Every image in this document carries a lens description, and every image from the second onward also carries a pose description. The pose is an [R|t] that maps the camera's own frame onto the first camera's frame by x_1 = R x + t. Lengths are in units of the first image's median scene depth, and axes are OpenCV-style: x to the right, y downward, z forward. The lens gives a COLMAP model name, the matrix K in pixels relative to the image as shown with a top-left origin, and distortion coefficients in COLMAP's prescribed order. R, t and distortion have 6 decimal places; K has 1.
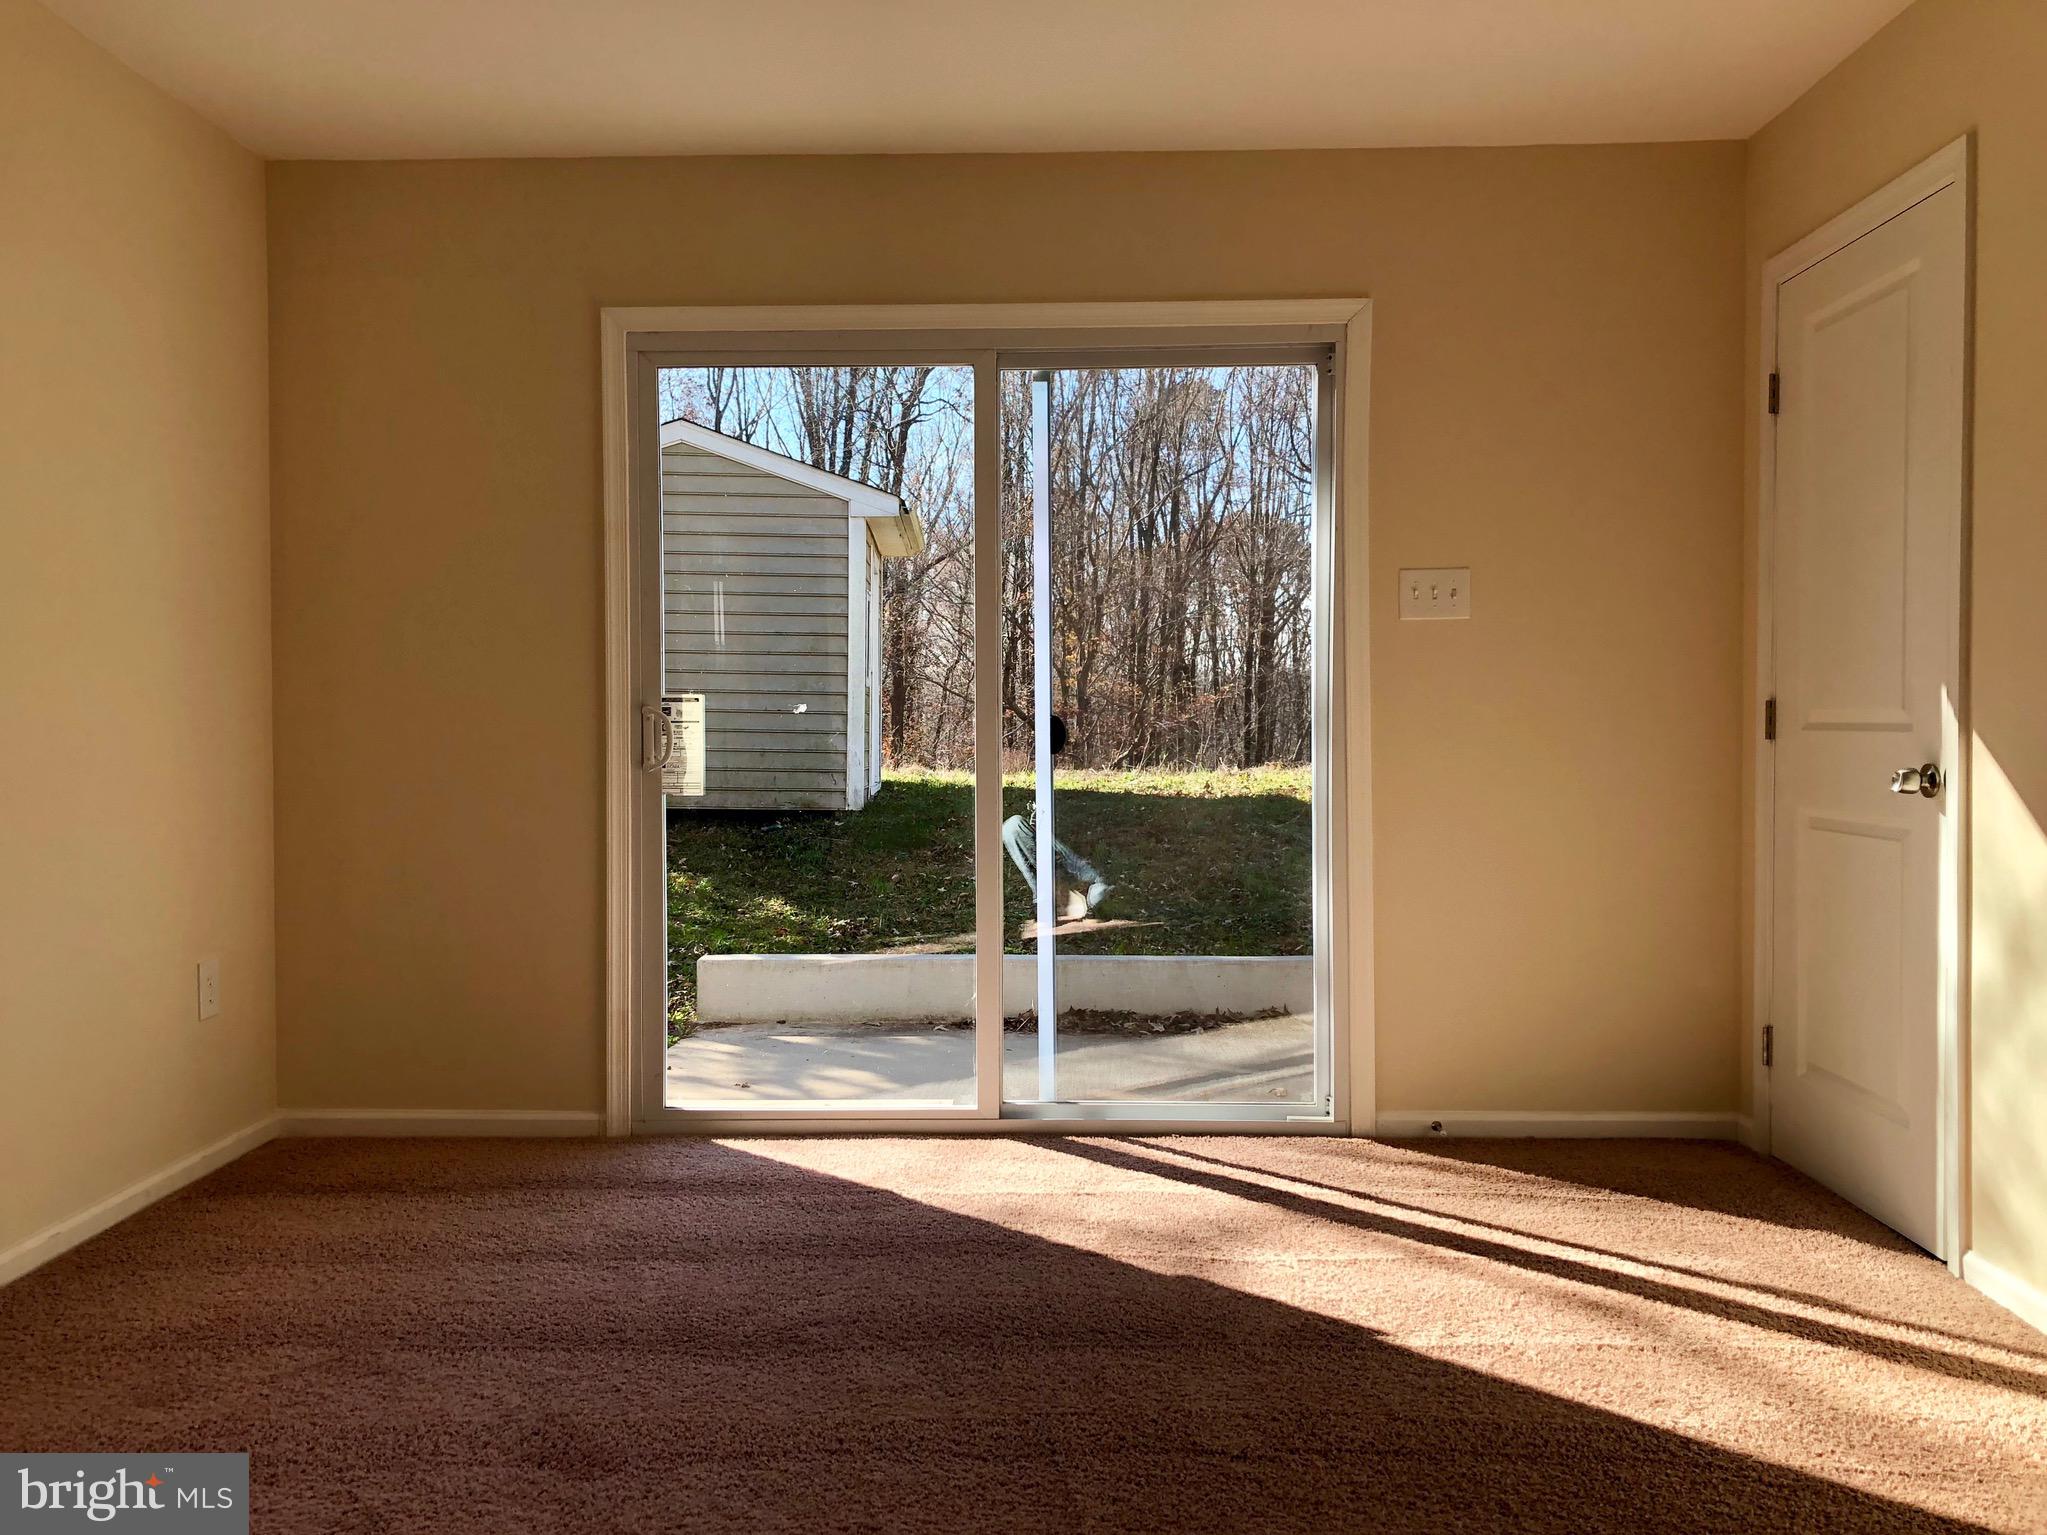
lens RADIAL K [[1690.4, 0, 1023.3], [0, 1690.4, 756.8], [0, 0, 1]] dist [0.049406, -0.024548]
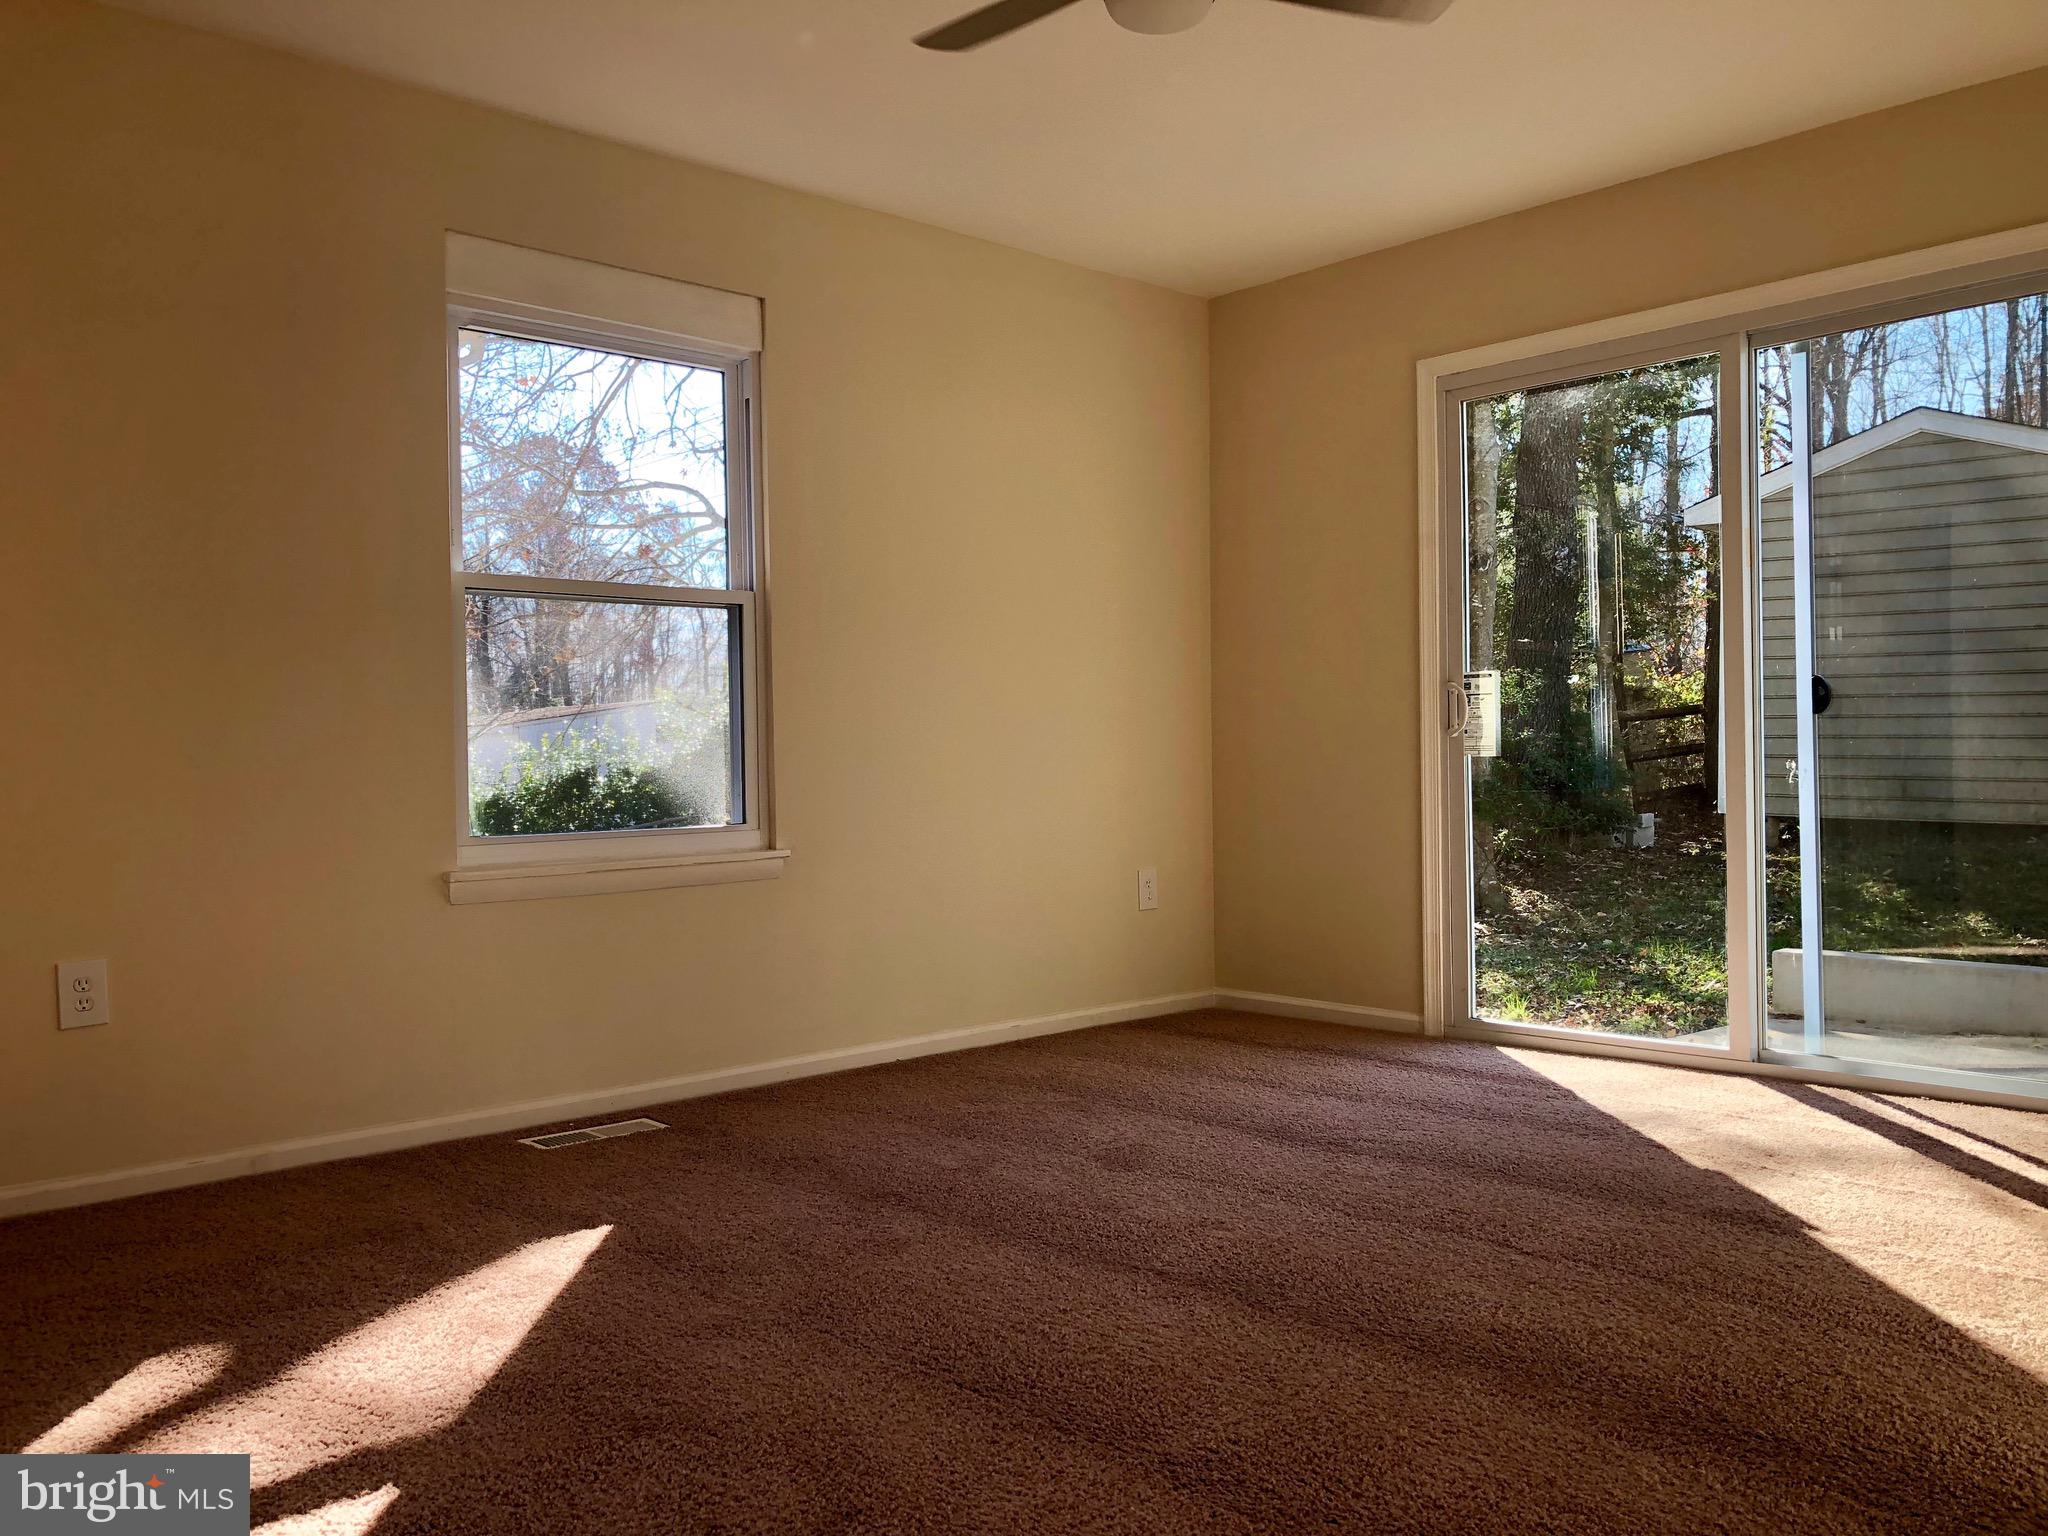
lens RADIAL K [[1691.2, 0, 1028.0], [0, 1691.2, 769.1], [0, 0, 1]] dist [0.049406, -0.024548]
pose [[0.700964, -0.004436, -0.713183, 0.431707], [-0.004223, 0.999937, -0.010370, 0.046164], [0.713184, 0.010281, 0.700901, -0.063084]]
